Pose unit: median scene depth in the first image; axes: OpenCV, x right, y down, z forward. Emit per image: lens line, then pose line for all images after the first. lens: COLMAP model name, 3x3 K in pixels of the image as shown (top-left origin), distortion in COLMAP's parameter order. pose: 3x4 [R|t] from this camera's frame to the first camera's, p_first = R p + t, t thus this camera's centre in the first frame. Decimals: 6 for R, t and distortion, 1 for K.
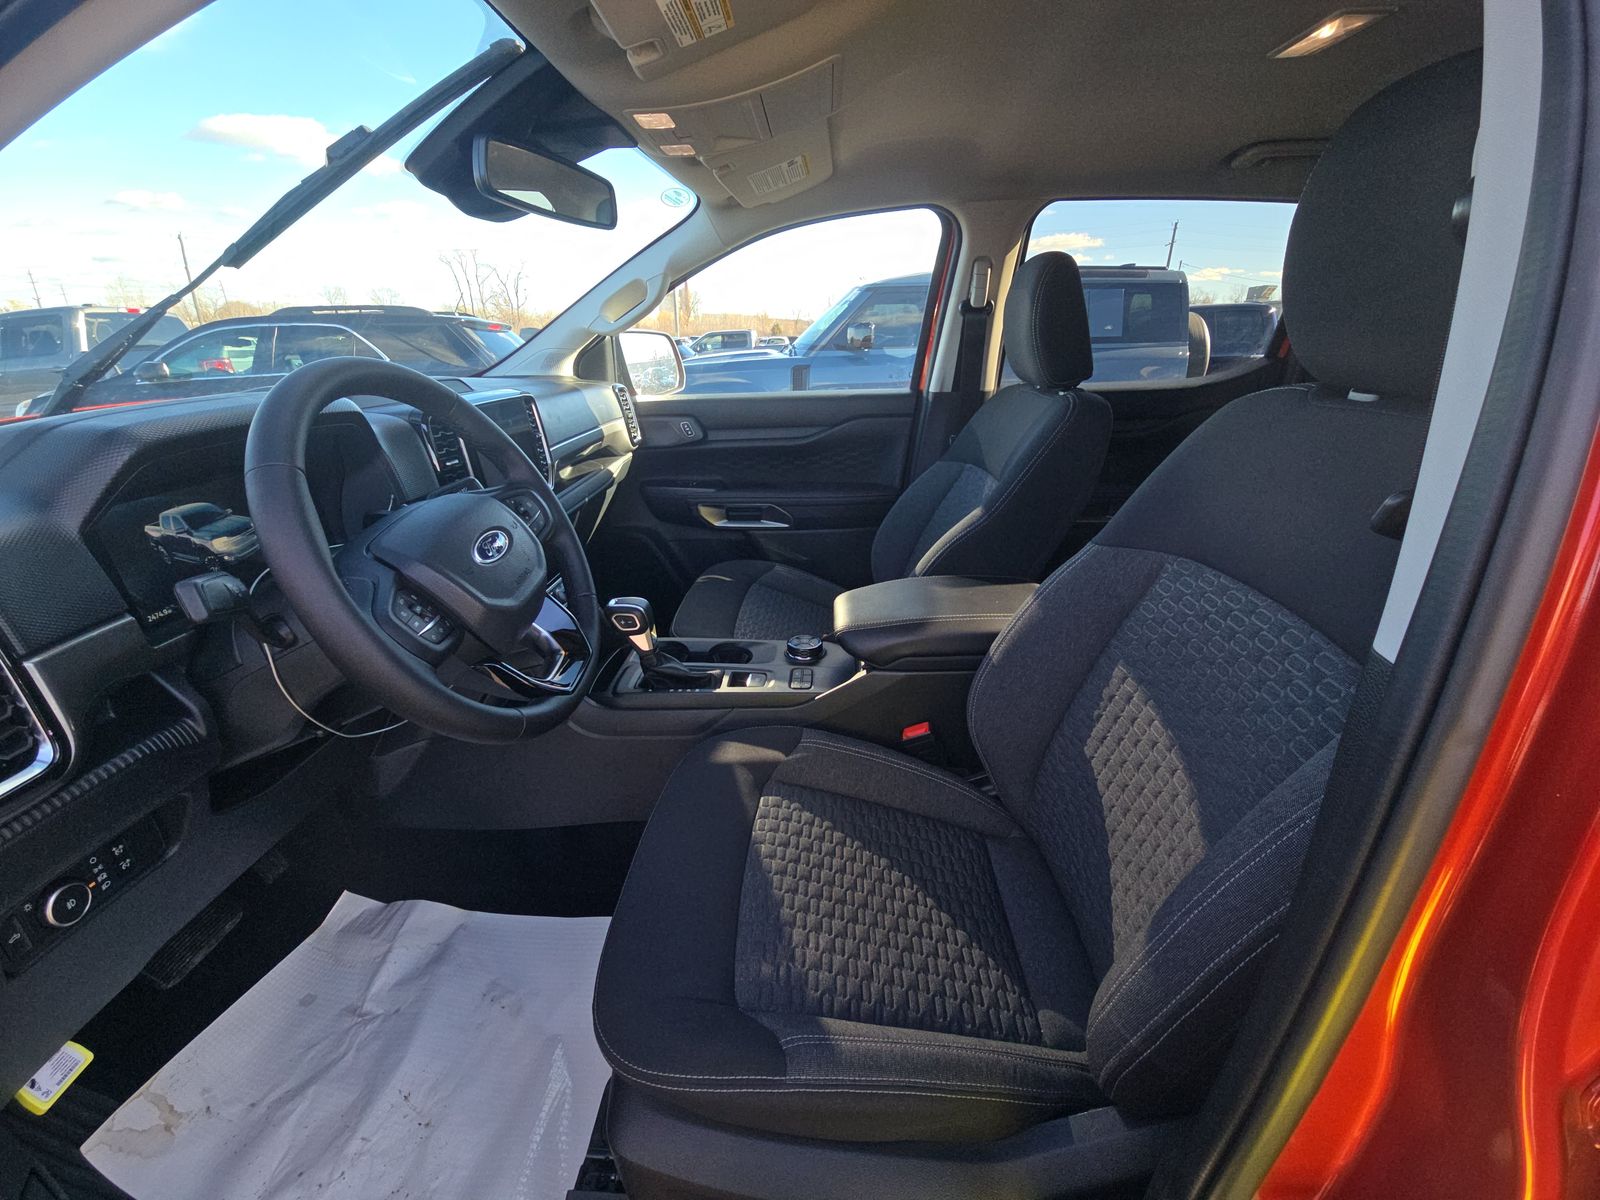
lens RADIAL K [[642.9, 0, 812.6], [0, 642.9, 606.3], [0, 0, 1]] dist [0.001742, 0.000045]
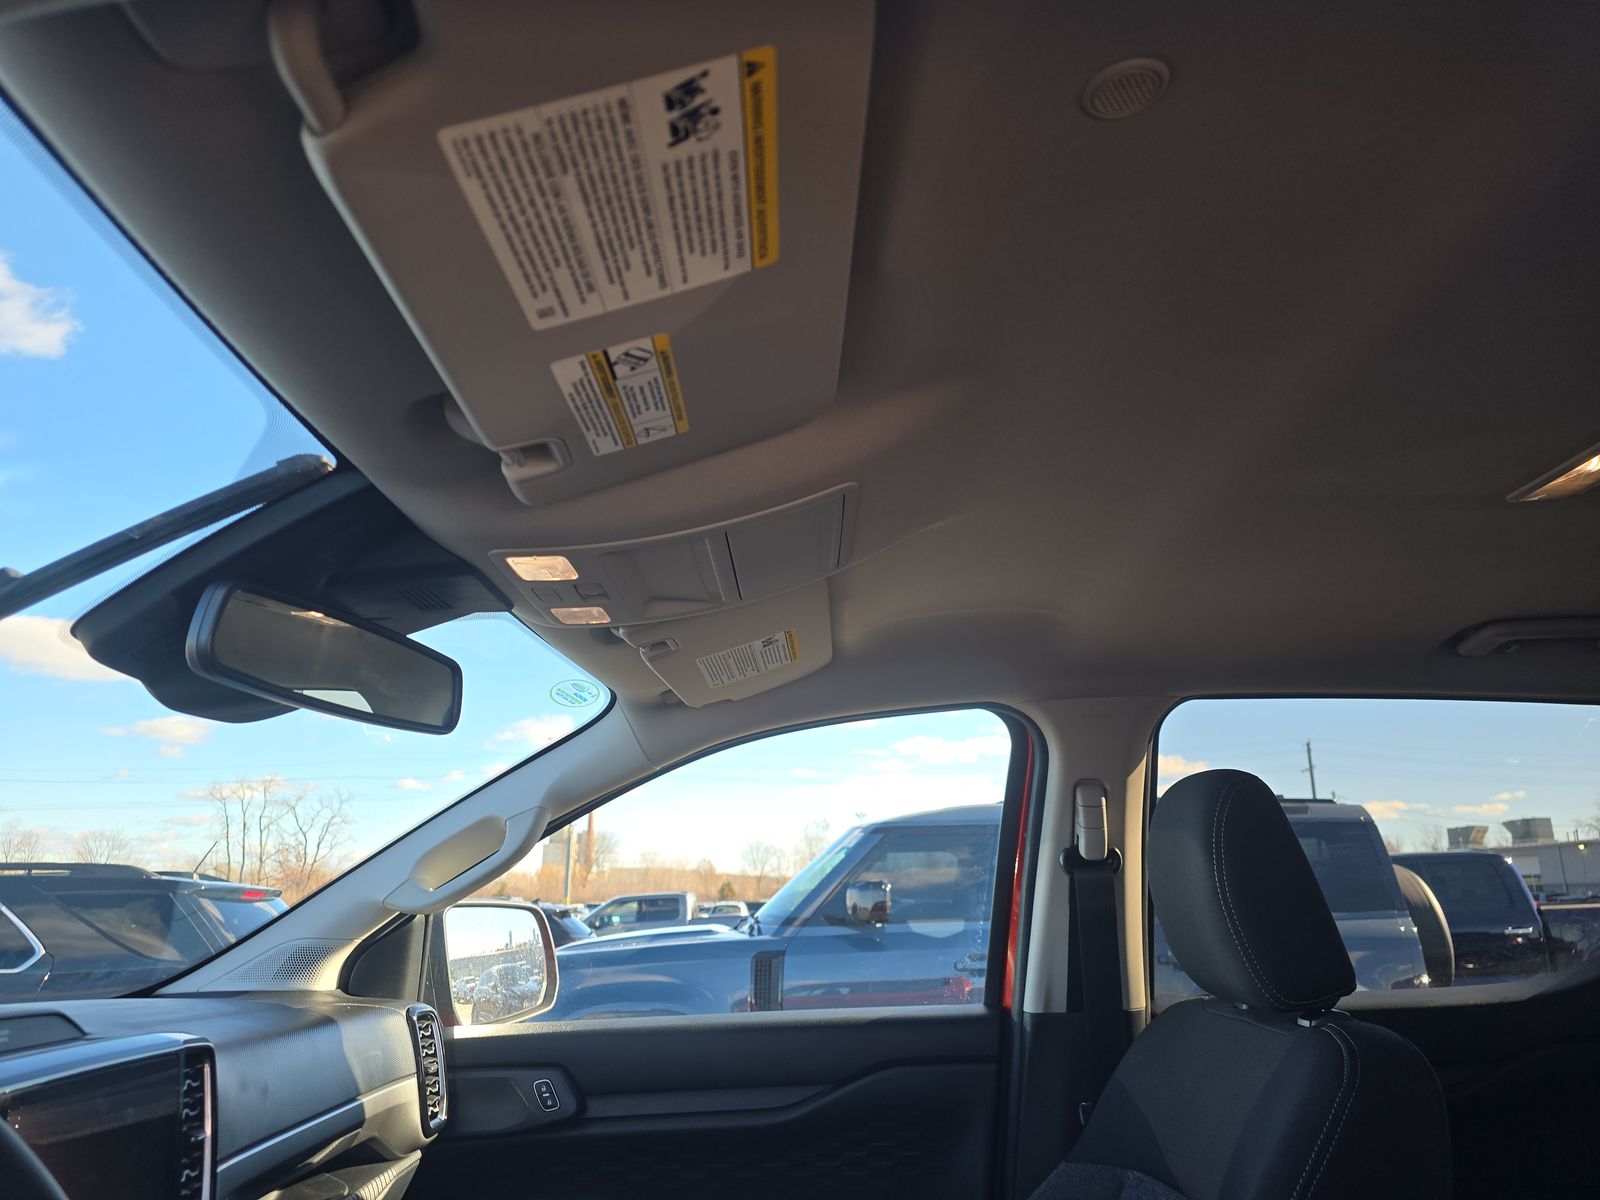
lens RADIAL K [[1060.3, 0, 800.0], [0, 1060.3, 600.0], [0, 0, 1]] dist [0.075423, -0.075508]
pose [[0.999872, -0.002605, 0.015778, -0.012977], [0.011860, 0.782656, -0.622342, -0.061051], [-0.010728, 0.622449, 0.782587, 0.125270]]
